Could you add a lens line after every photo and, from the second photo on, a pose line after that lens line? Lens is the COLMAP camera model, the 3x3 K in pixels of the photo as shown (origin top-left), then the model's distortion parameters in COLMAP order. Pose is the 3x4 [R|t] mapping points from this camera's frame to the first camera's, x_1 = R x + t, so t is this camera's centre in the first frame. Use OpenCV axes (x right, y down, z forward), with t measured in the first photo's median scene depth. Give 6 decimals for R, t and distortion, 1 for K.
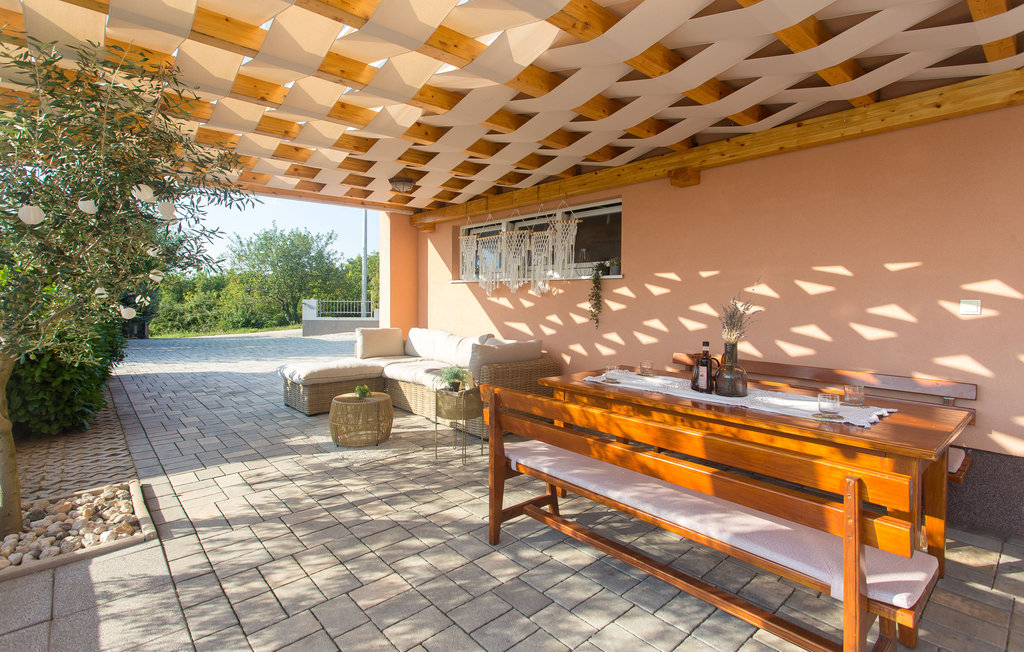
lens RADIAL K [[500.4, 0, 509.5], [0, 500.4, 293.3], [0, 0, 1]] dist [-0.000639, -0.000070]
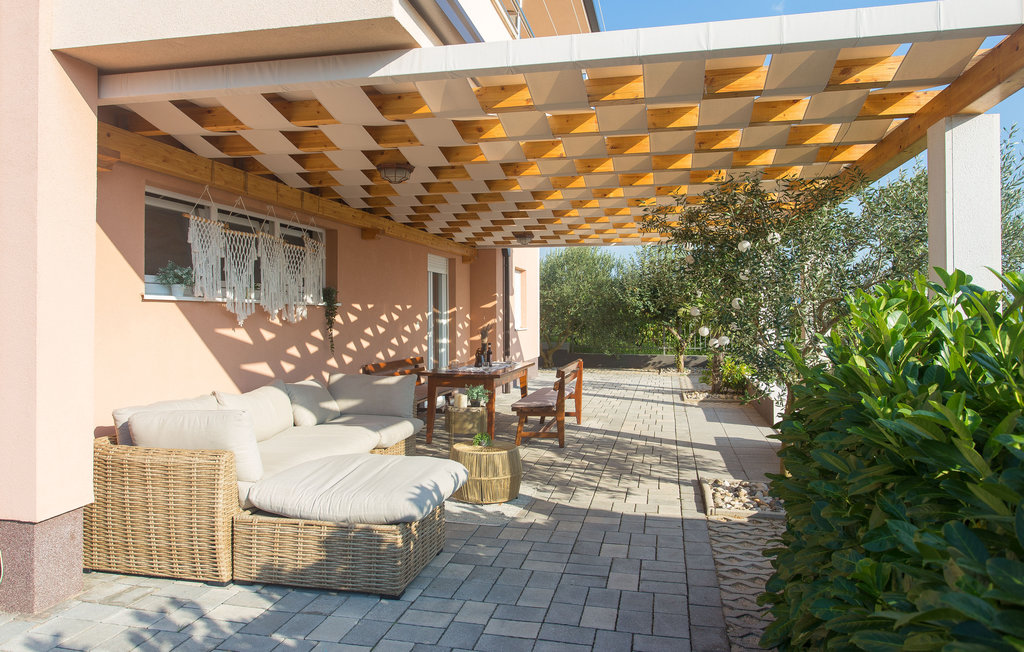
lens RADIAL K [[688.1, 0, 512.0], [0, 688.1, 326.0], [0, 0, 1]] dist [-0.000135, -0.000032]
pose [[-0.593505, -0.010291, 0.804764, -1.091658], [0.001686, 0.999900, 0.014030, -0.007740], [-0.804828, 0.009683, -0.593429, 1.440277]]
